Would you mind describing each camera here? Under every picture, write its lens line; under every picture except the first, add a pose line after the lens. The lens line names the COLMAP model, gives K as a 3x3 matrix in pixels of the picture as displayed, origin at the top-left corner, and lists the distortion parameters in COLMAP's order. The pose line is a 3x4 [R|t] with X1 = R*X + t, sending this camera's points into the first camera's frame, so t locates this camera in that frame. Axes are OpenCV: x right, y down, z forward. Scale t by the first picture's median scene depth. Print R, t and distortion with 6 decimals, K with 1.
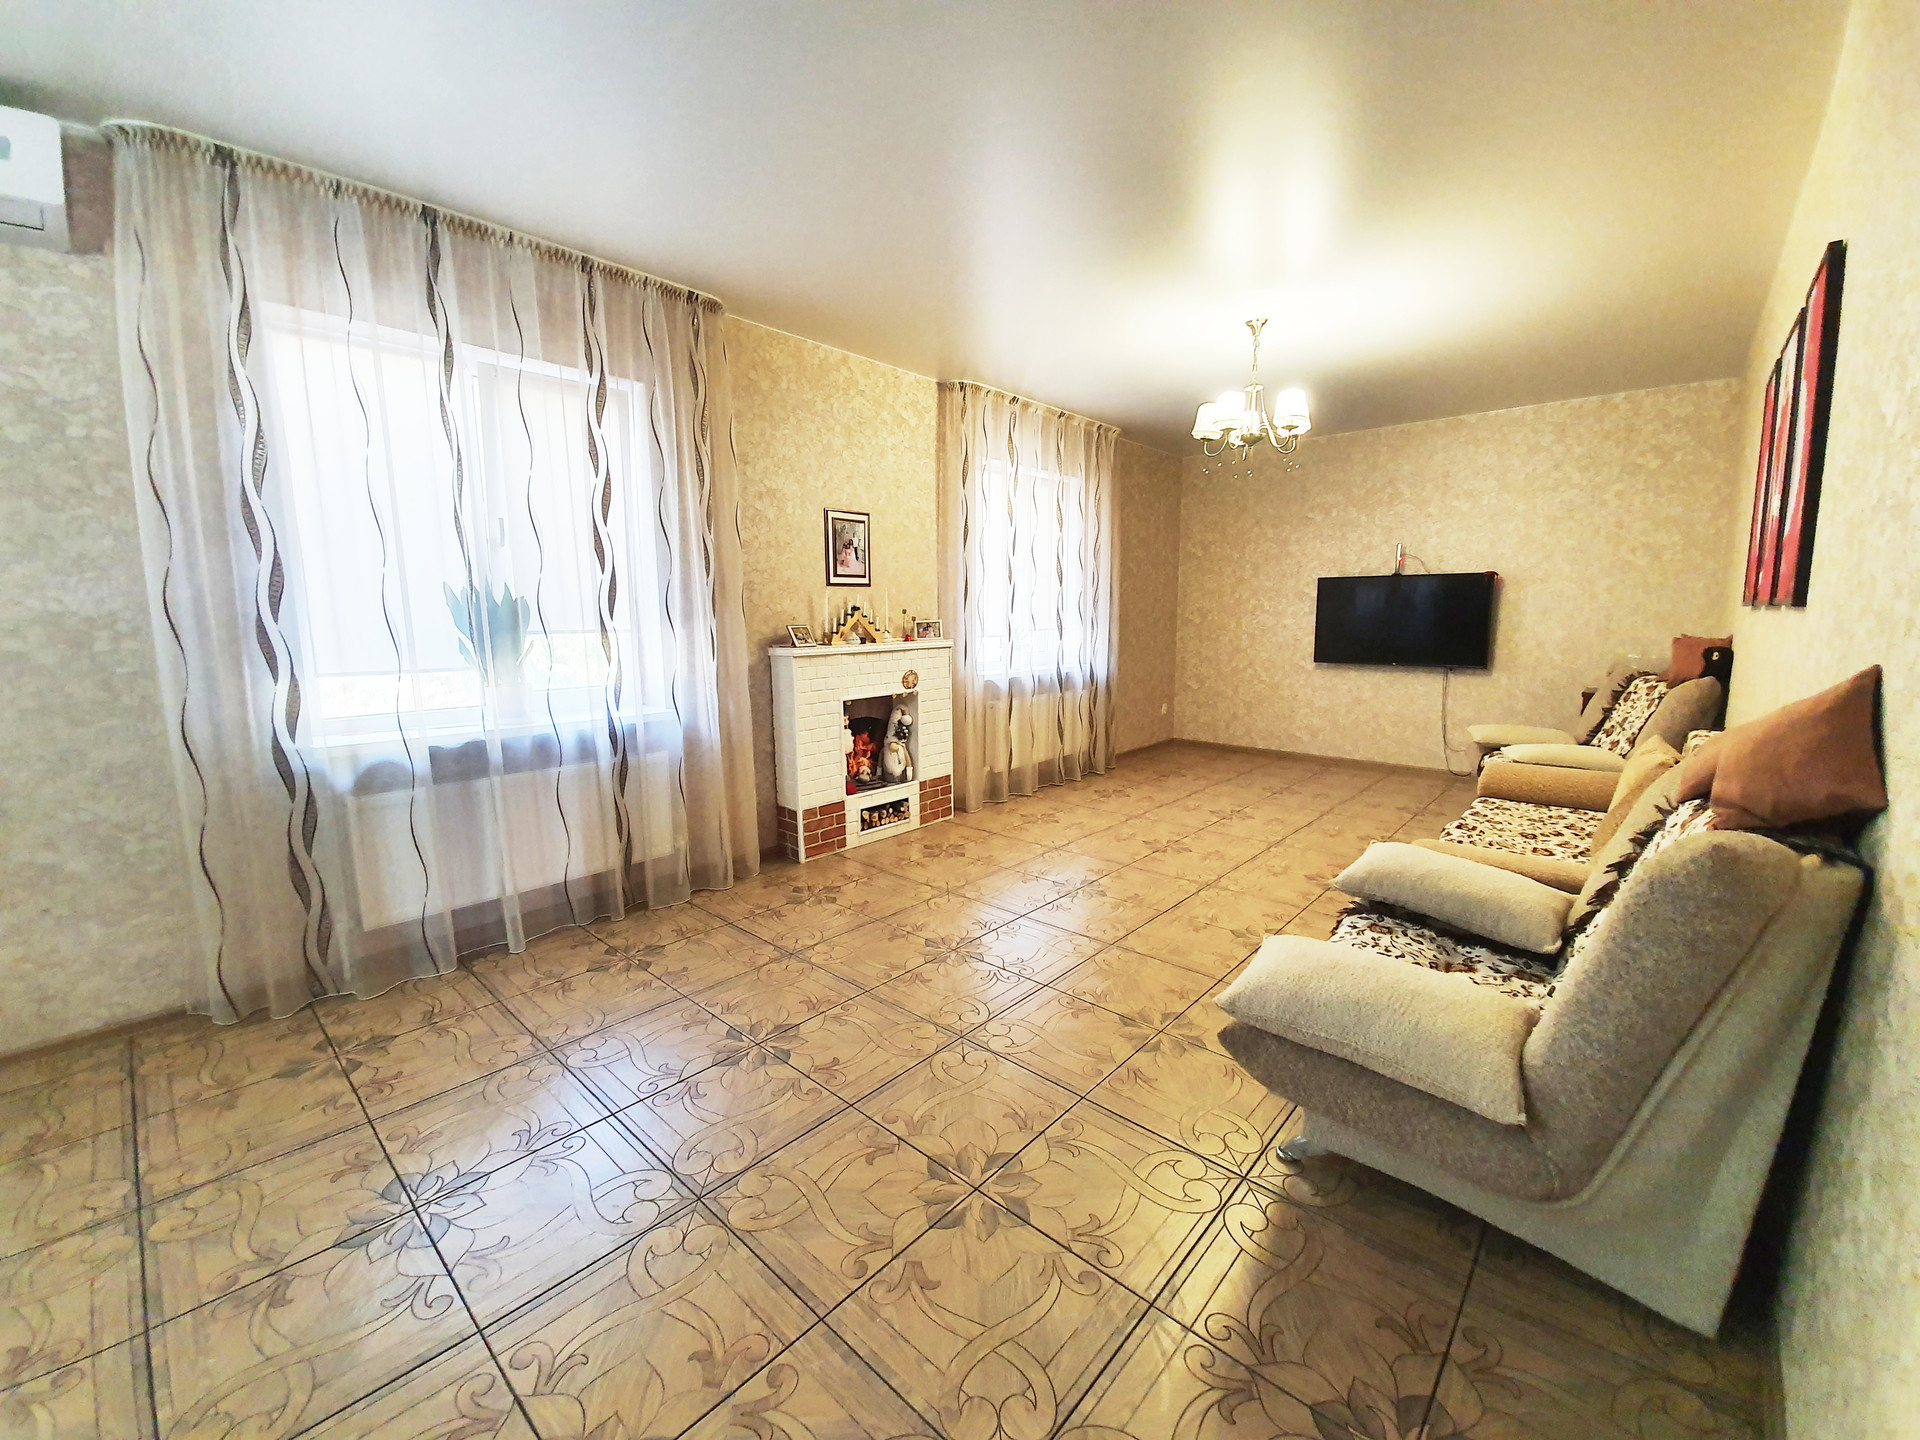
lens RADIAL K [[763.5, 0, 961.6], [0, 763.5, 718.1], [0, 0, 1]] dist [-0.023094, -0.004030]
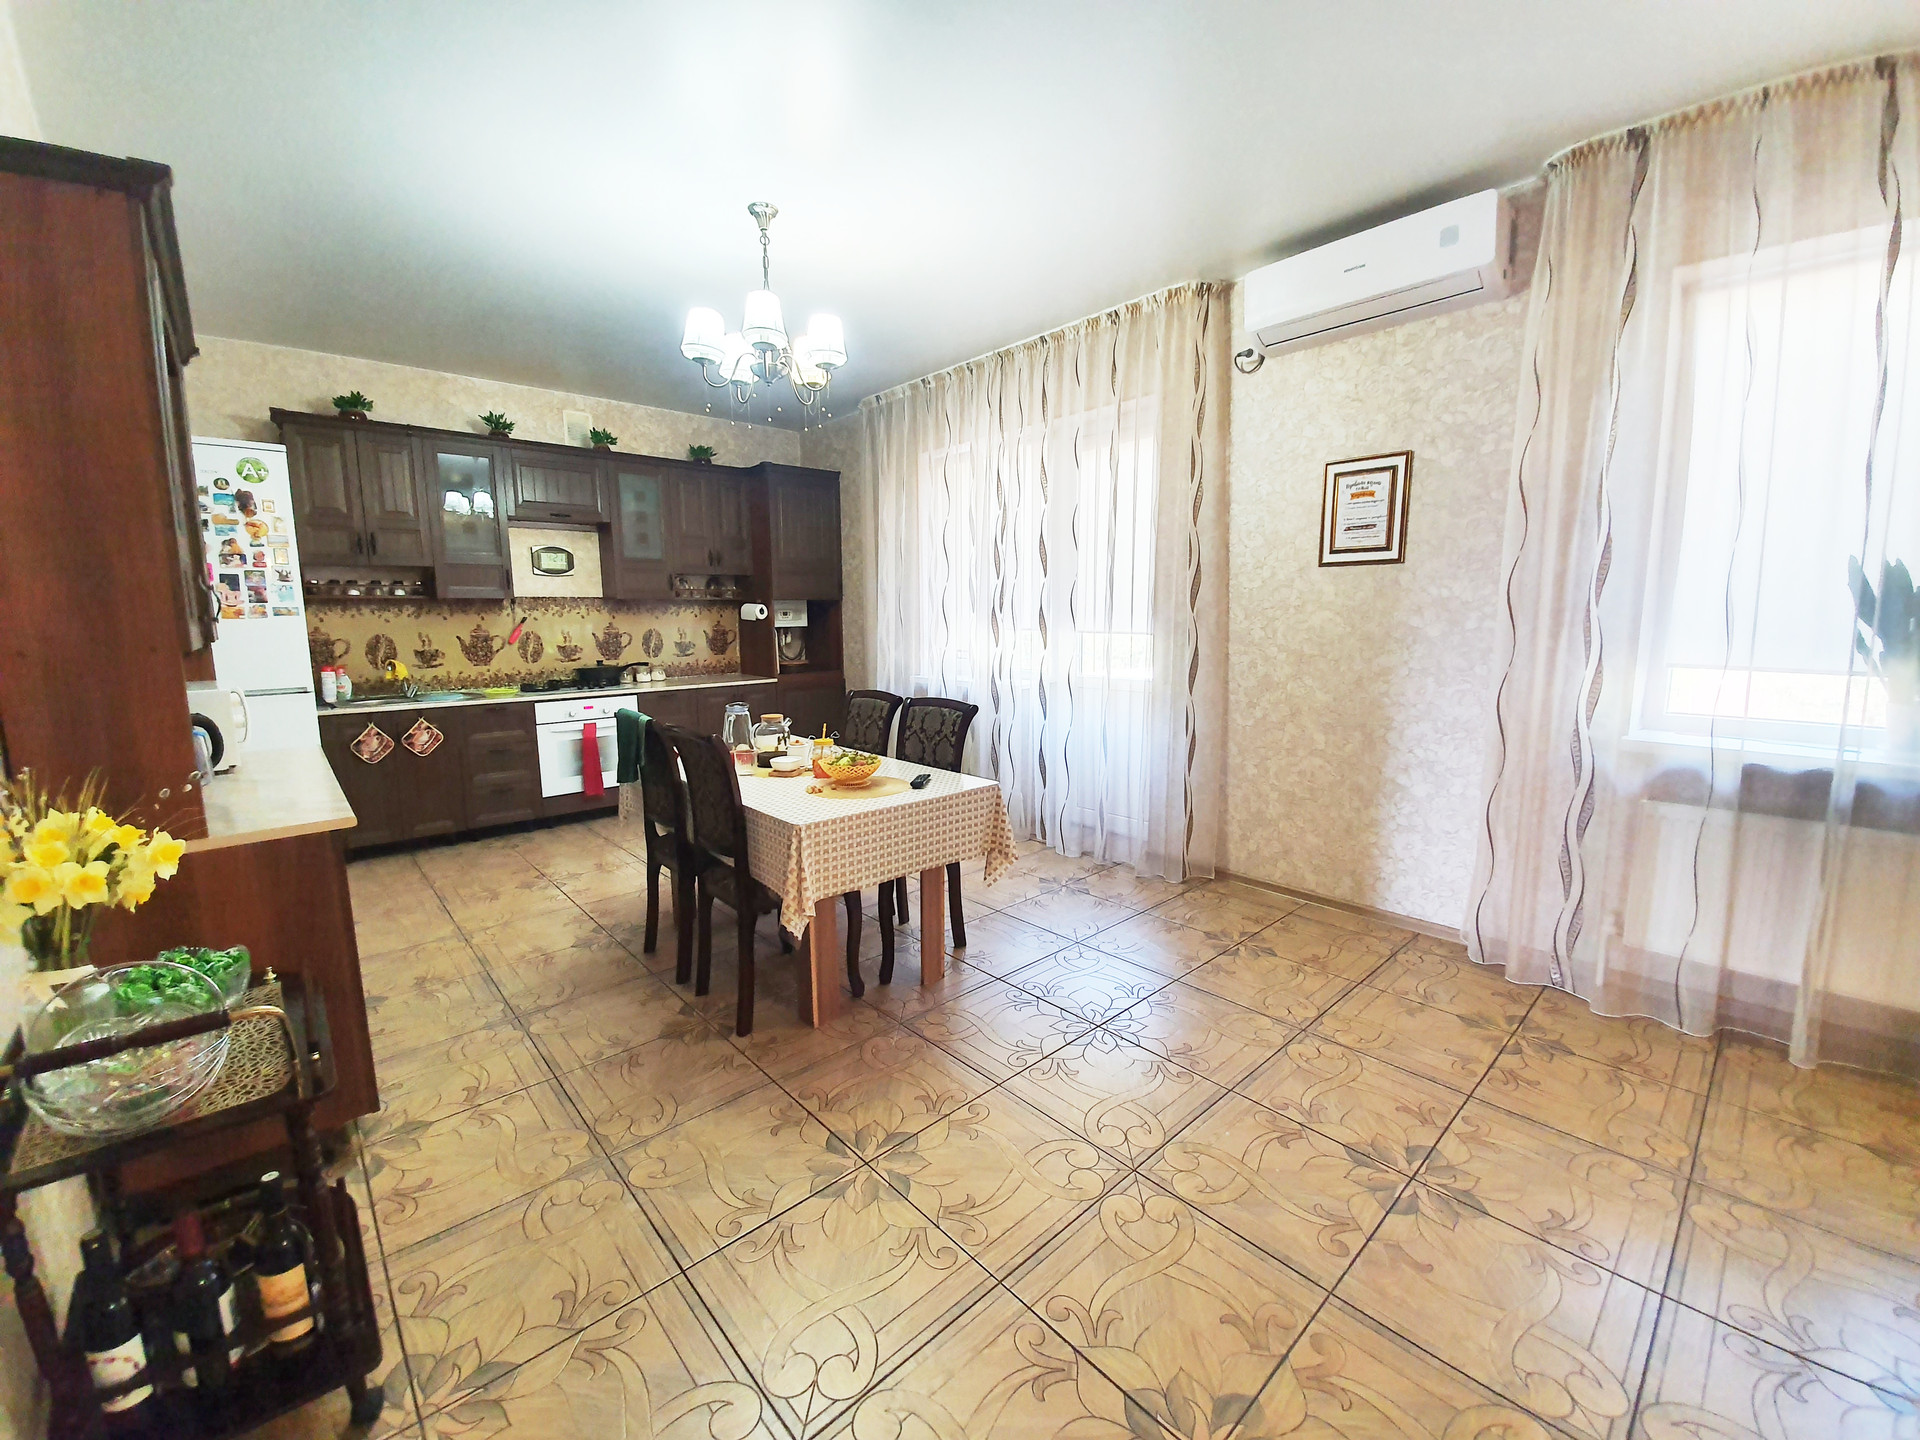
lens RADIAL K [[763.5, 0, 957.3], [0, 763.5, 723.9], [0, 0, 1]] dist [-0.023094, -0.004030]
pose [[-0.109610, 0.152081, -0.982271, 0.194276], [-0.130782, 0.977428, 0.165924, -0.032408], [0.985333, 0.146650, -0.087247, 0.292461]]
